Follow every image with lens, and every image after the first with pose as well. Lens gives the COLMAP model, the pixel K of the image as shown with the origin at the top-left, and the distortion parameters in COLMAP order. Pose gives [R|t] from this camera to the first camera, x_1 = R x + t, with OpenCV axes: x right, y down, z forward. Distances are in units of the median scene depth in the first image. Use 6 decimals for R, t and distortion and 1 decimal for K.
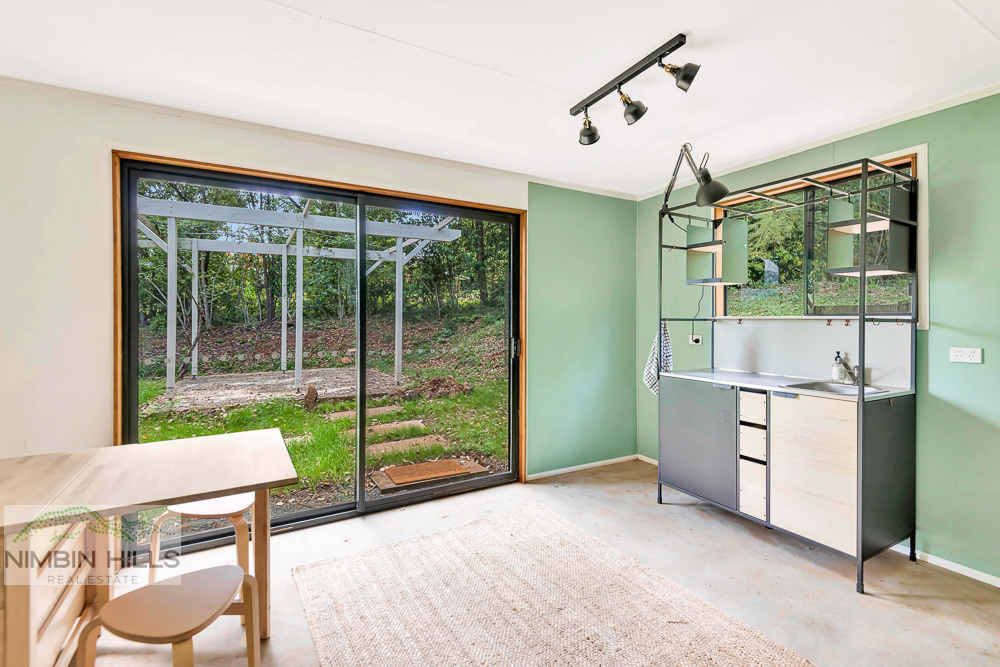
lens RADIAL K [[458.5, 0, 500.5], [0, 458.5, 323.6], [0, 0, 1]] dist [0.020940, -0.000623]
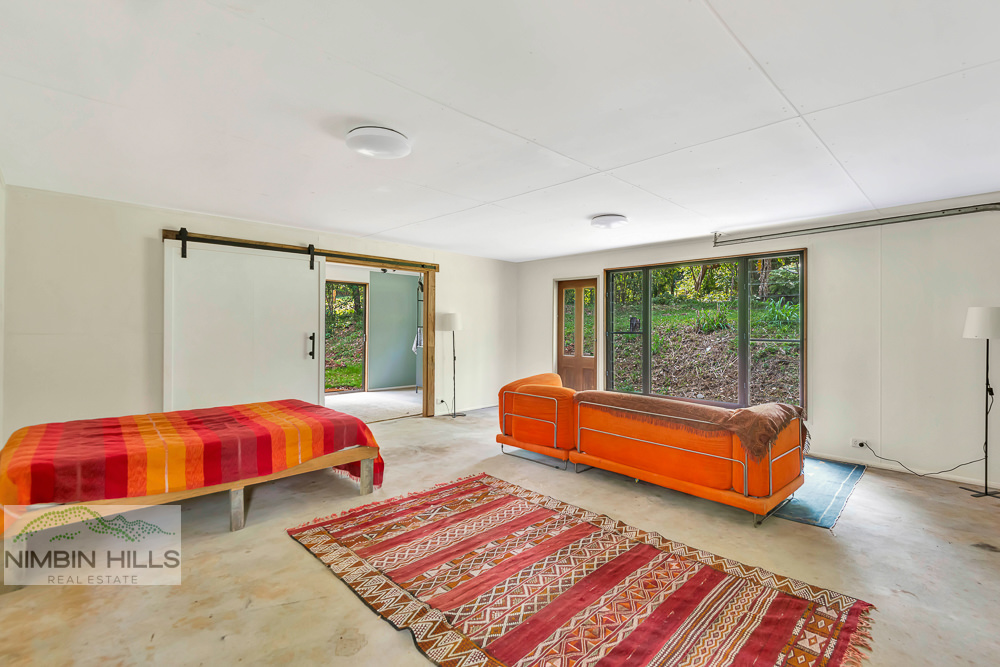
lens RADIAL K [[458.5, 0, 500.5], [0, 458.5, 327.7], [0, 0, 1]] dist [0.020940, -0.000623]
pose [[0.966688, 0.009819, 0.255769, 0.034901], [-0.008153, 0.999938, -0.007571, 0.003722], [-0.255827, 0.005233, 0.966708, -0.513283]]
